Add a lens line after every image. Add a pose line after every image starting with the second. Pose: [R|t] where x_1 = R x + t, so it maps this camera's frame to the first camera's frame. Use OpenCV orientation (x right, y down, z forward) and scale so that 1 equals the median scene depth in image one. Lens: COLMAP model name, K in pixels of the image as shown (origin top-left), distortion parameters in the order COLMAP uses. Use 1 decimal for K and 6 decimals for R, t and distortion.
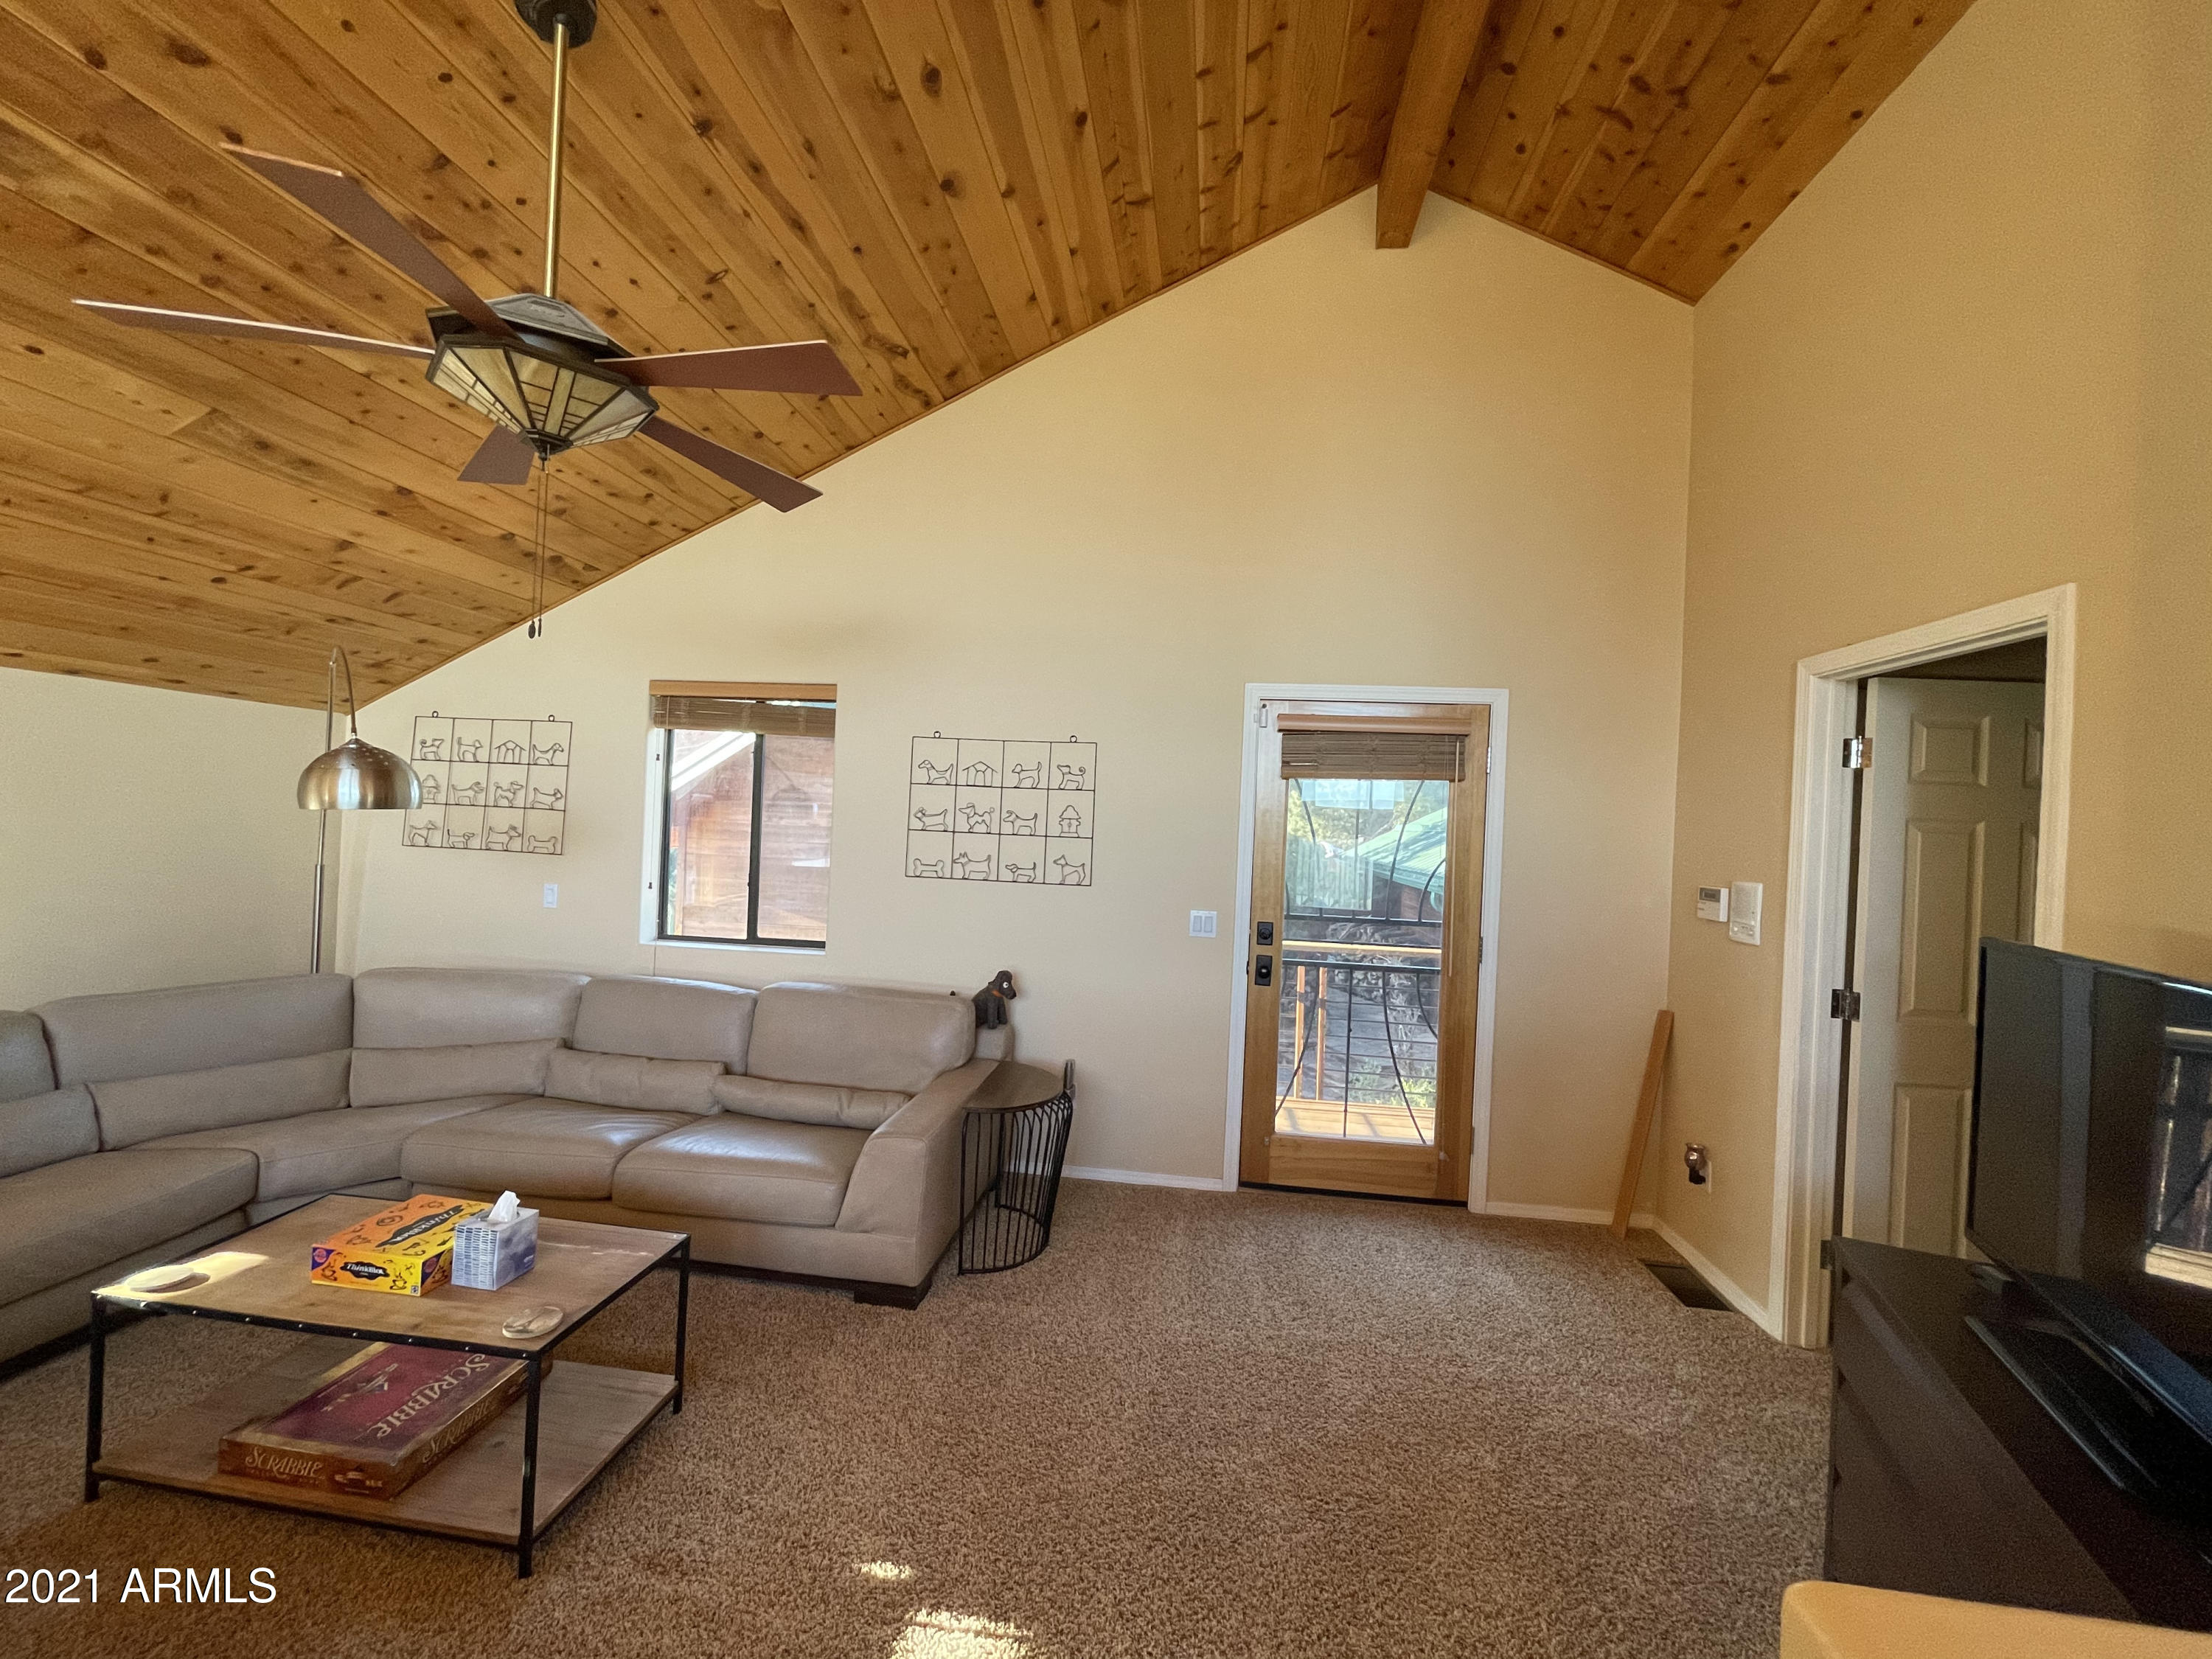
lens RADIAL K [[894.0, 0, 1102.0], [0, 894.0, 821.4], [0, 0, 1]] dist [-0.002289, 0.000066]
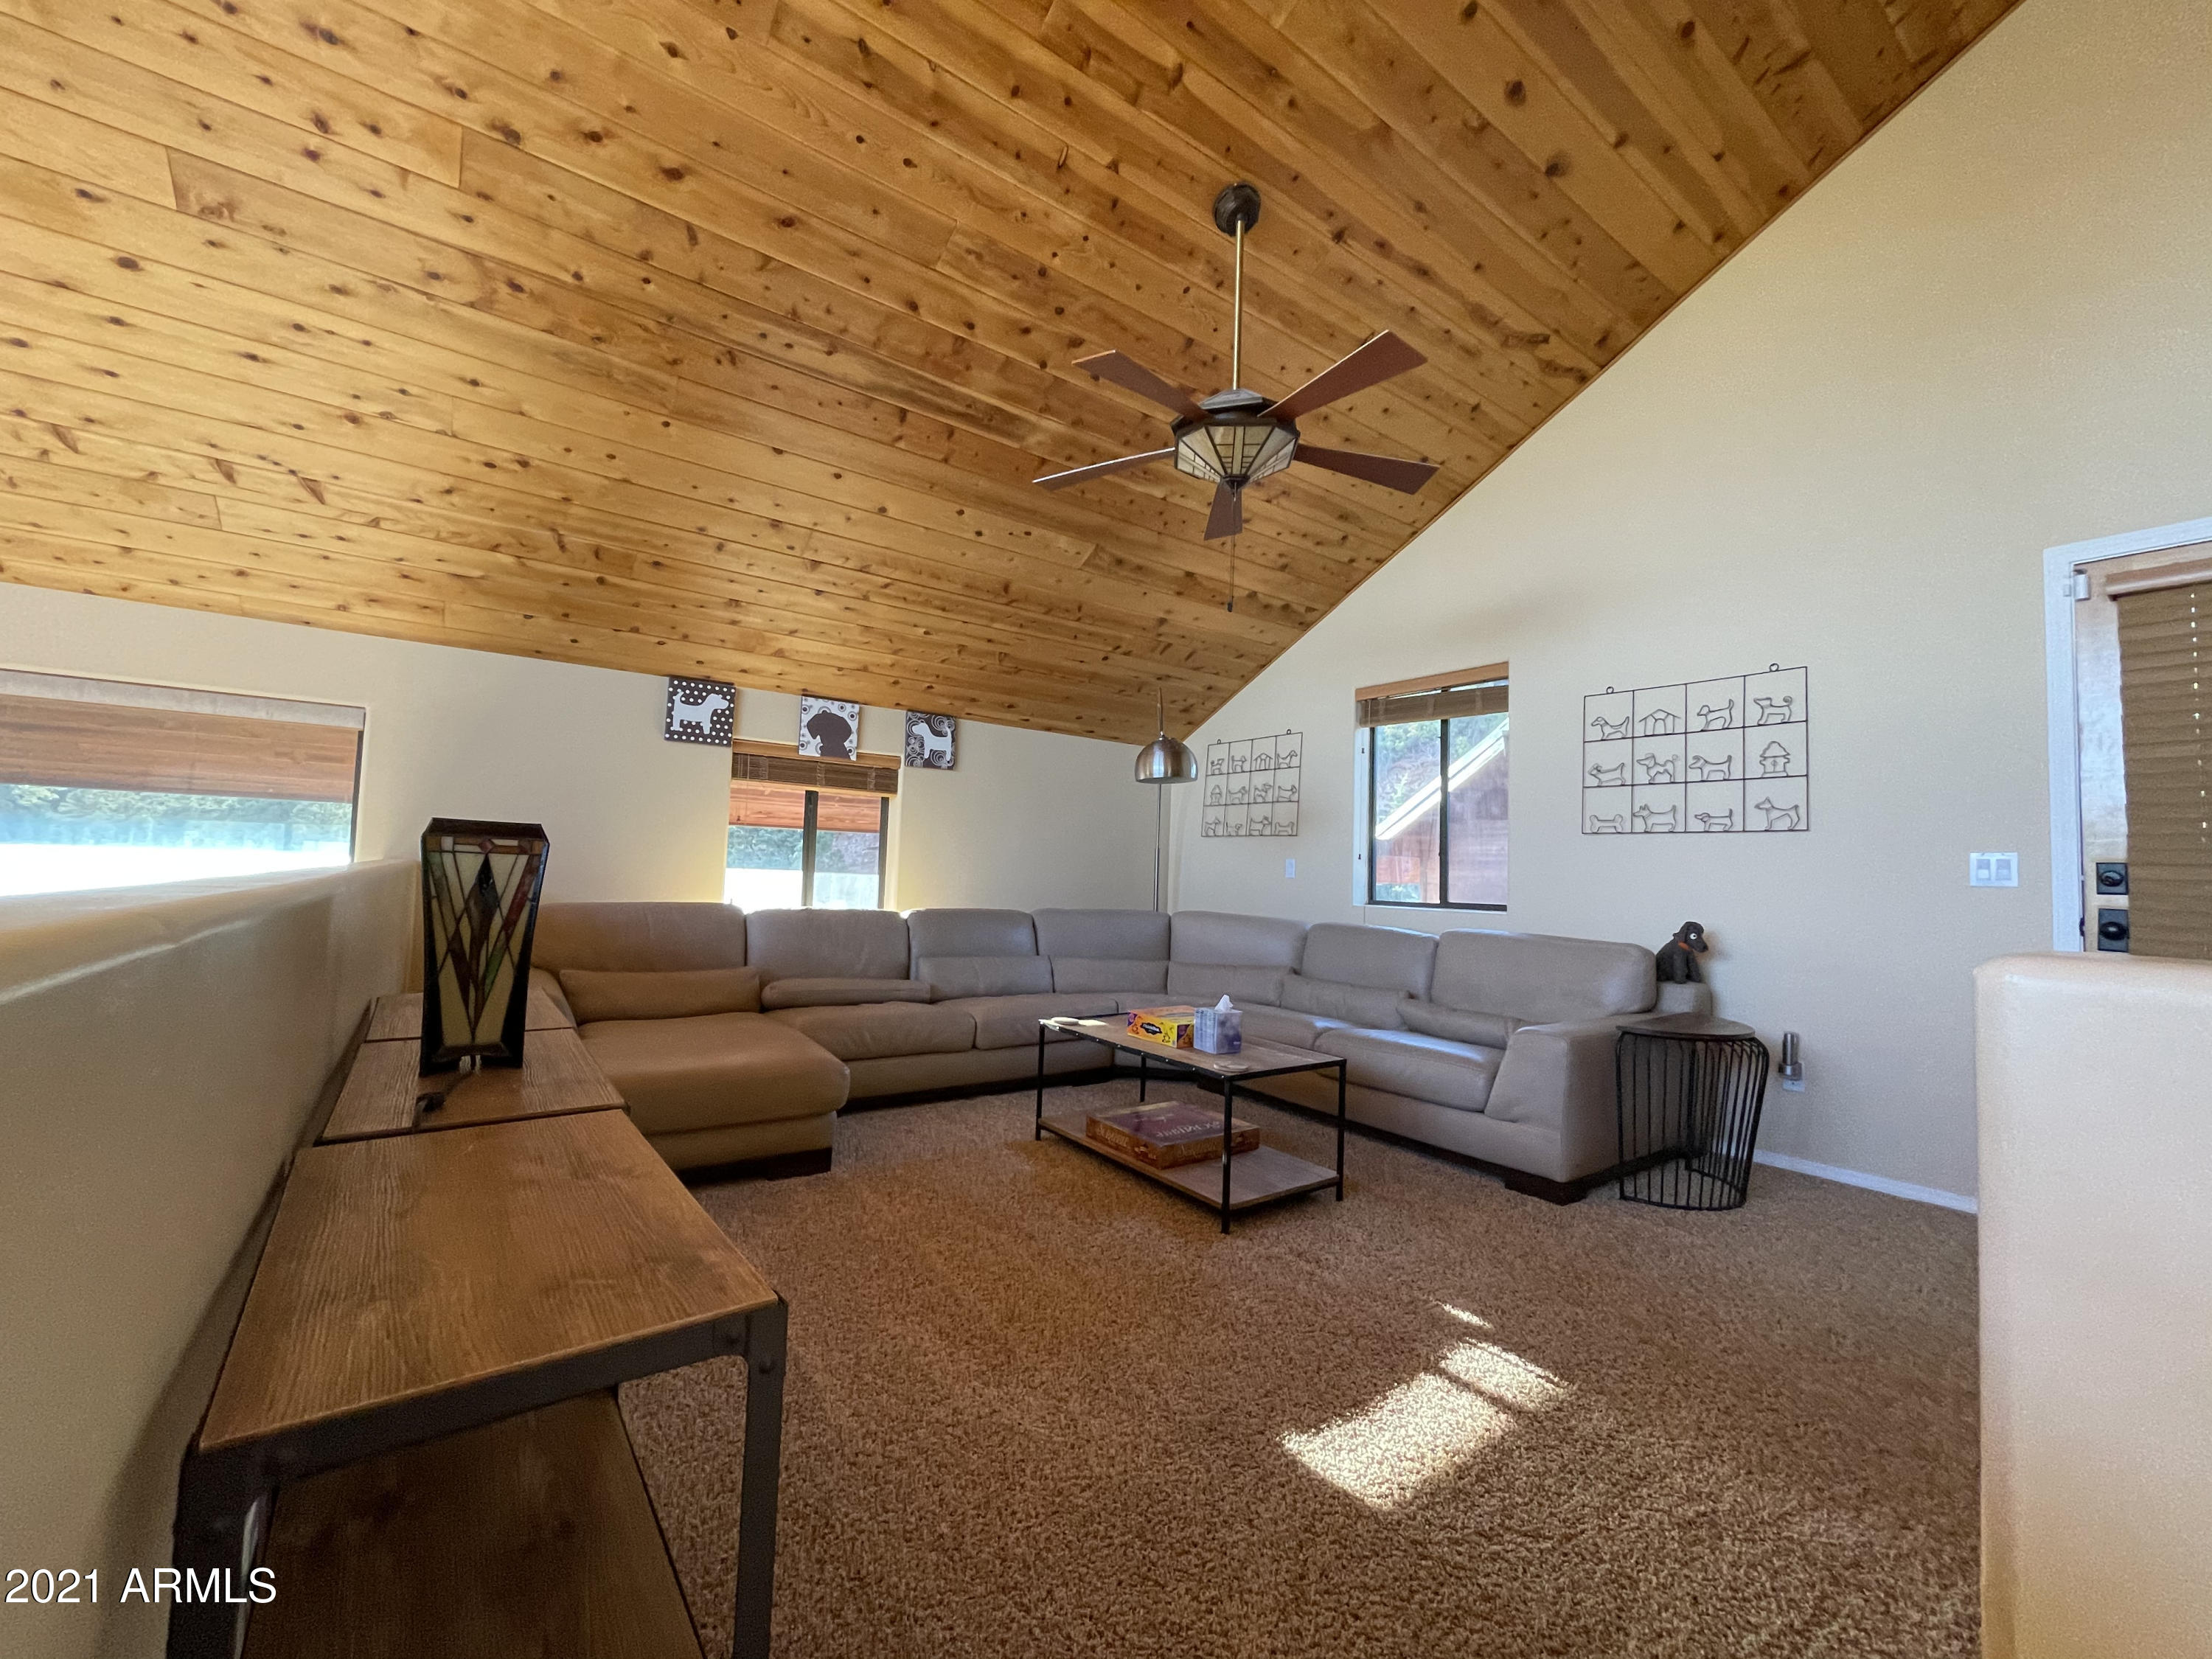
lens RADIAL K [[898.9, 0, 1109.4], [0, 898.9, 827.9], [0, 0, 1]] dist [-0.015045, 0.008510]
pose [[0.687994, -0.061429, -0.723112, 0.167631], [-0.001740, 0.996269, -0.086290, 0.165924], [0.725715, 0.060625, 0.685320, -0.092158]]
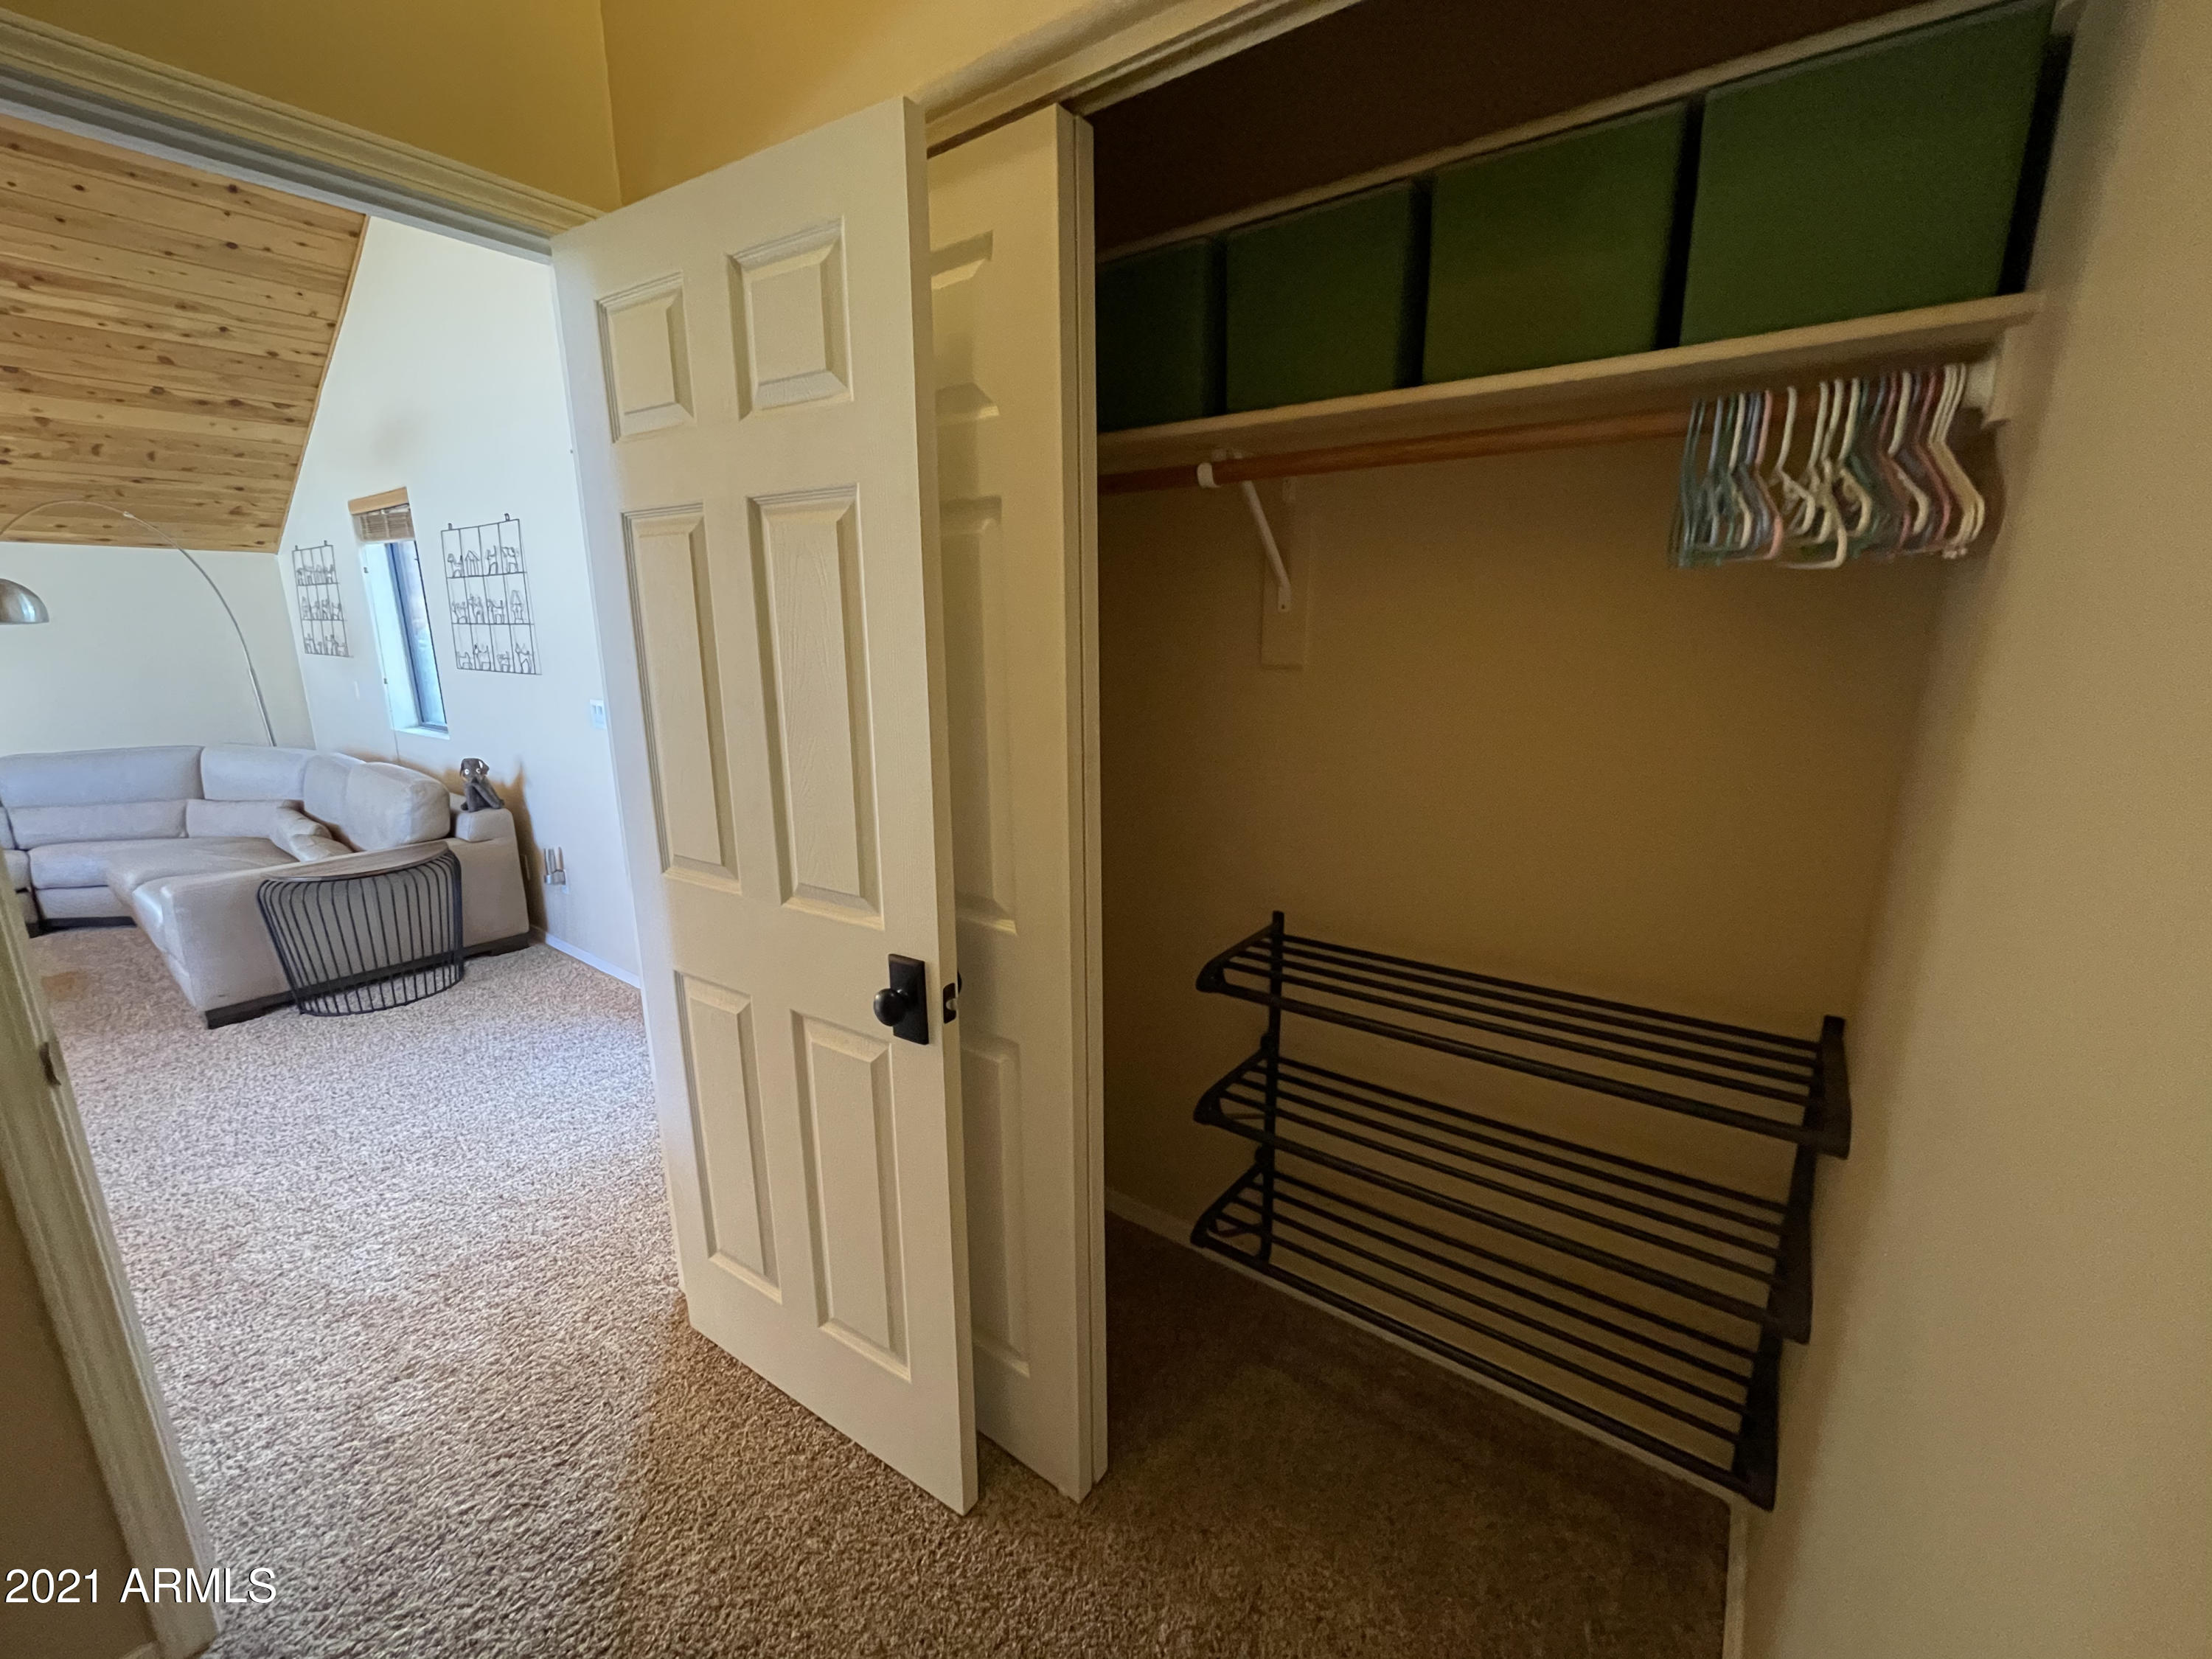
lens RADIAL K [[898.9, 0, 1109.4], [0, 898.9, 827.9], [0, 0, 1]] dist [-0.015045, 0.008510]
pose [[0.871314, 0.061718, -0.486829, 1.129806], [0.043425, 0.978471, 0.201766, 0.078563], [0.488801, -0.196942, 0.849875, 0.497676]]
